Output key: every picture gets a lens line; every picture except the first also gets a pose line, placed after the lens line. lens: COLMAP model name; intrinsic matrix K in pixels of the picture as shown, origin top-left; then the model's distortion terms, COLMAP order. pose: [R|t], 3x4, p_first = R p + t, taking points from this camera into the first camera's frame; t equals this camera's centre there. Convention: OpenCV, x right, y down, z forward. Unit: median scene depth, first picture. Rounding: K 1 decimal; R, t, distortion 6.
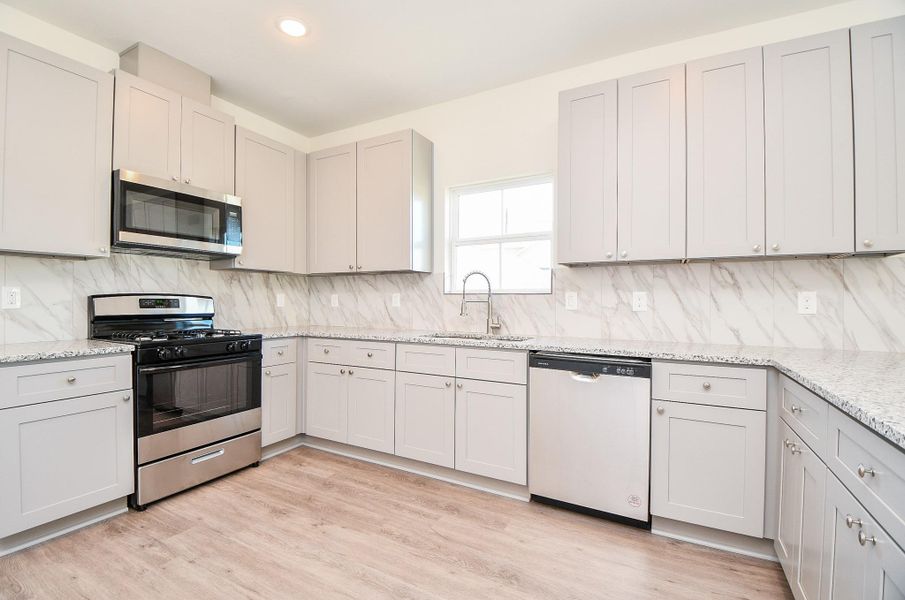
lens RADIAL K [[408.1, 0, 452.5], [0, 408.1, 300.0], [0, 0, 1]] dist [0.000587, -0.021629]
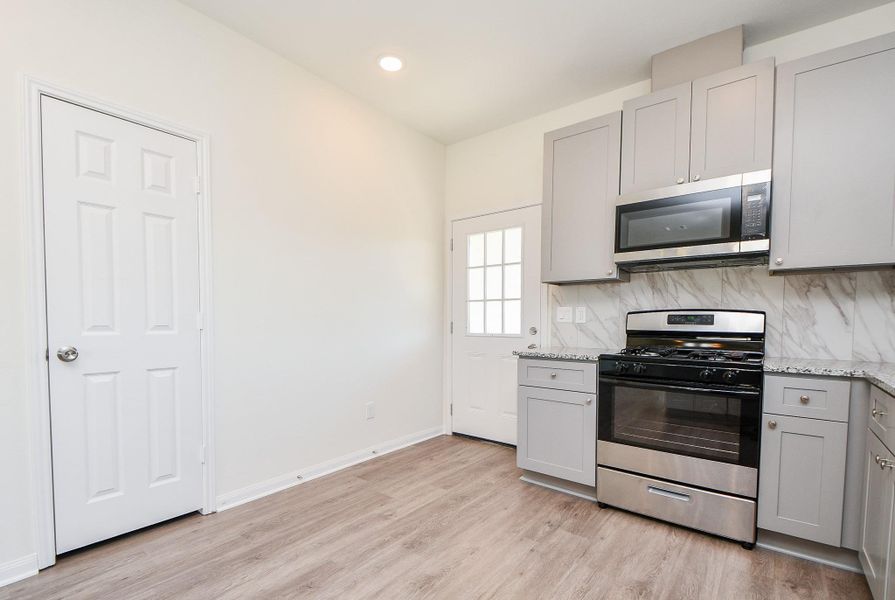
lens RADIAL K [[407.5, 0, 445.1], [0, 407.5, 335.5], [0, 0, 1]] dist [0.000730, -0.000141]
pose [[-0.172952, 0.034434, -0.984328, 0.319877], [-0.003220, 0.999364, 0.035526, 0.014205], [0.984925, 0.009314, -0.172731, 0.641056]]
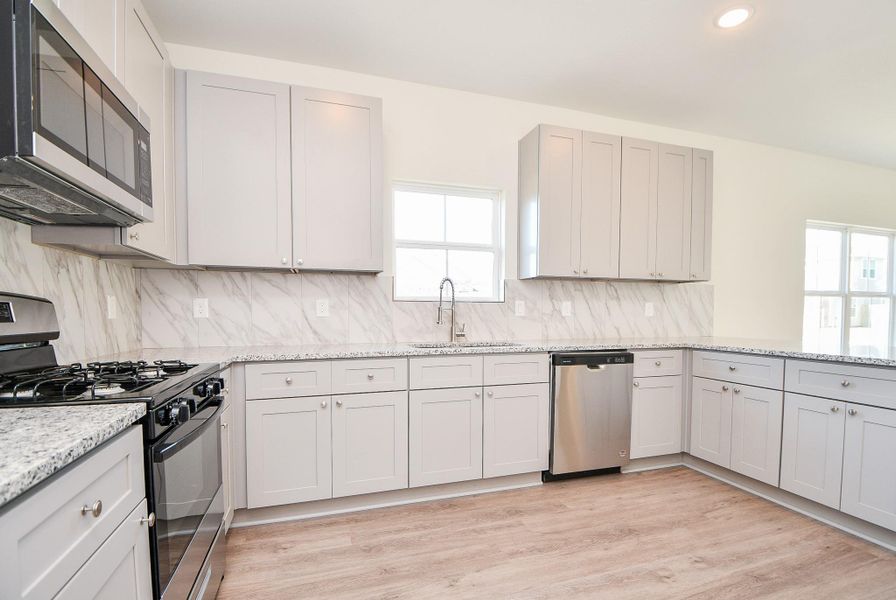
lens RADIAL K [[414.7, 0, 451.7], [0, 414.7, 325.9], [0, 0, 1]] dist [-0.014795, -0.000461]
pose [[0.684509, -0.028969, 0.728429, -0.730676], [0.000406, 0.999225, 0.039357, 0.005646], [-0.729005, -0.026645, 0.683990, 0.362548]]
